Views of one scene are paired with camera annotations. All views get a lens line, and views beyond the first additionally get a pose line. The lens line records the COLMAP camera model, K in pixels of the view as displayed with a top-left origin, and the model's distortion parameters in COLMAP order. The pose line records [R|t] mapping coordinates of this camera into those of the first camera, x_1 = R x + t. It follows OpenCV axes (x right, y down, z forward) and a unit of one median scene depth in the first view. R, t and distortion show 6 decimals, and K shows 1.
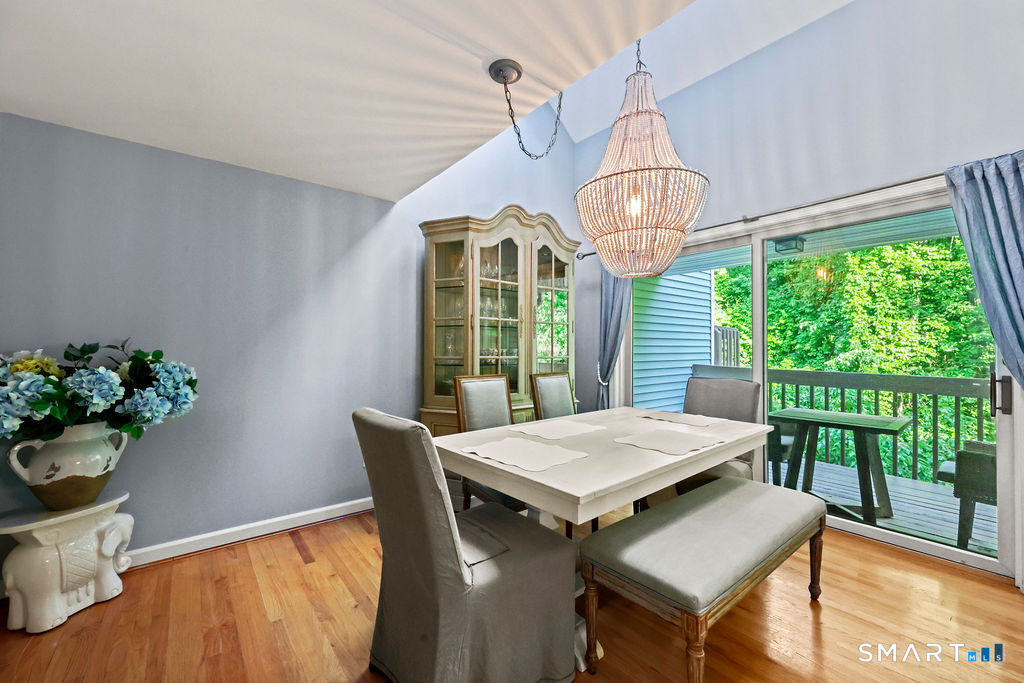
lens RADIAL K [[414.7, 0, 510.0], [0, 414.7, 342.8], [0, 0, 1]] dist [-0.000660, -0.000124]
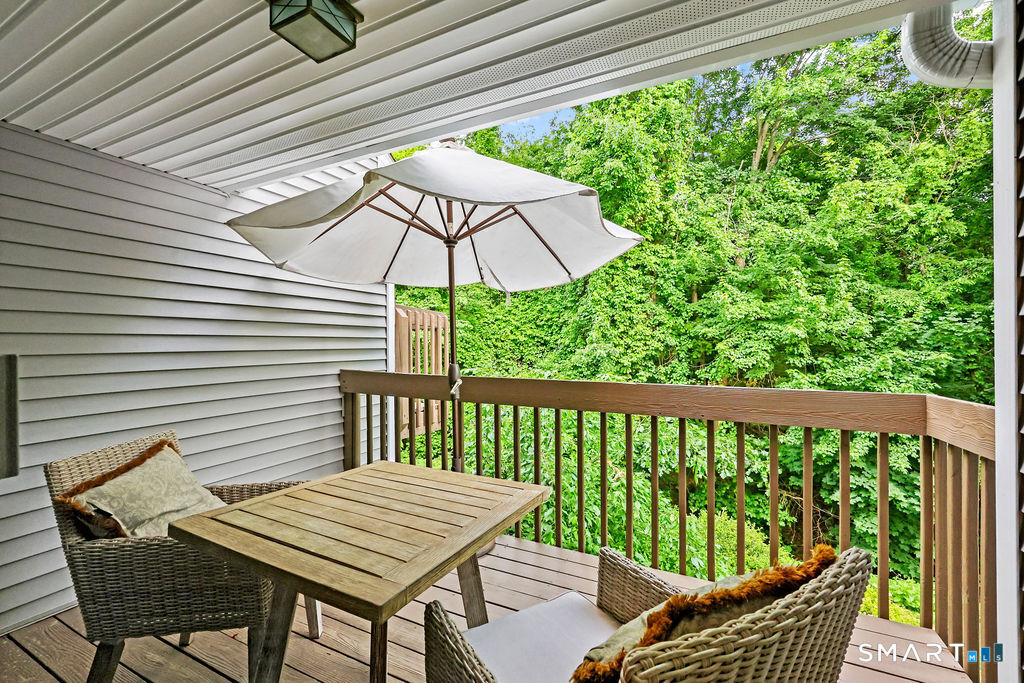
lens RADIAL K [[414.7, 0, 510.0], [0, 414.7, 342.8], [0, 0, 1]] dist [-0.000660, -0.000124]
pose [[0.903808, -0.005526, 0.427903, 0.222256], [0.002163, 0.999963, 0.008346, 0.005514], [-0.427934, -0.006617, 0.903786, 0.210622]]
